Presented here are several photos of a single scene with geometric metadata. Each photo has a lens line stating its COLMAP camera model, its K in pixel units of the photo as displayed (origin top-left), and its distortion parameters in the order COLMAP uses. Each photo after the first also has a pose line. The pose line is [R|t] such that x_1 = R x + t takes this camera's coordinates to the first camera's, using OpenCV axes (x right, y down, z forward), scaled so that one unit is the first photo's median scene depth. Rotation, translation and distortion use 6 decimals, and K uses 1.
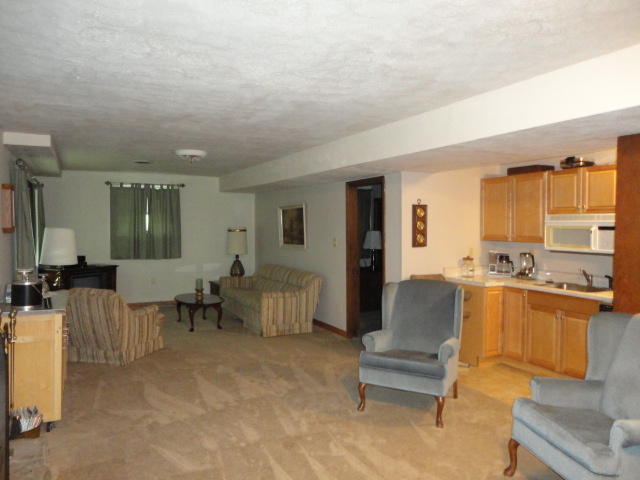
lens RADIAL K [[471.4, 0, 317.5], [0, 471.4, 235.4], [0, 0, 1]] dist [0.005260, 0.004615]
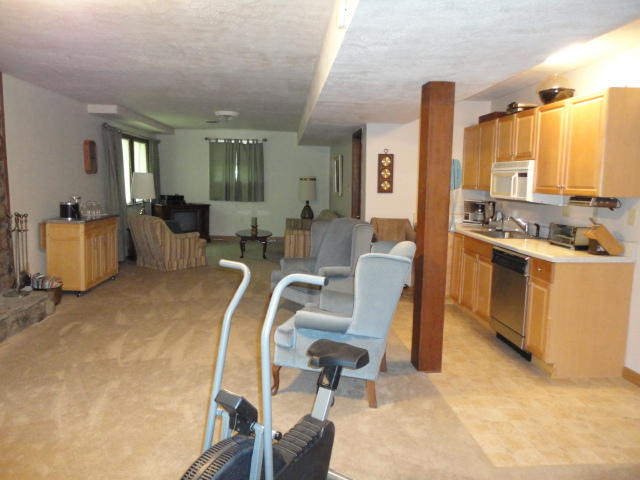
lens RADIAL K [[483.5, 0, 318.3], [0, 483.5, 232.4], [0, 0, 1]] dist [0.041080, -0.000604]
pose [[0.908018, 0.061148, -0.414445, 0.509957], [-0.026340, 0.995666, 0.089194, 0.017875], [0.418103, -0.070073, 0.905693, -0.085466]]
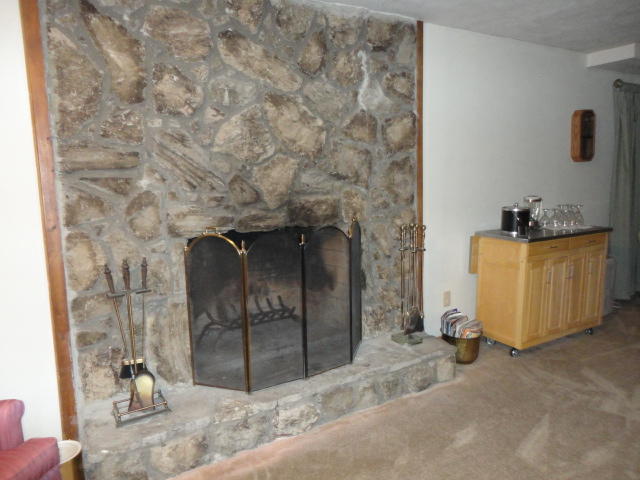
lens RADIAL K [[471.4, 0, 317.5], [0, 471.4, 235.4], [0, 0, 1]] dist [0.005260, 0.004615]
pose [[0.047220, 0.127954, -0.990655, 0.235972], [0.000307, 0.991760, 0.128111, 0.015919], [0.998884, -0.006353, 0.046791, 0.324520]]
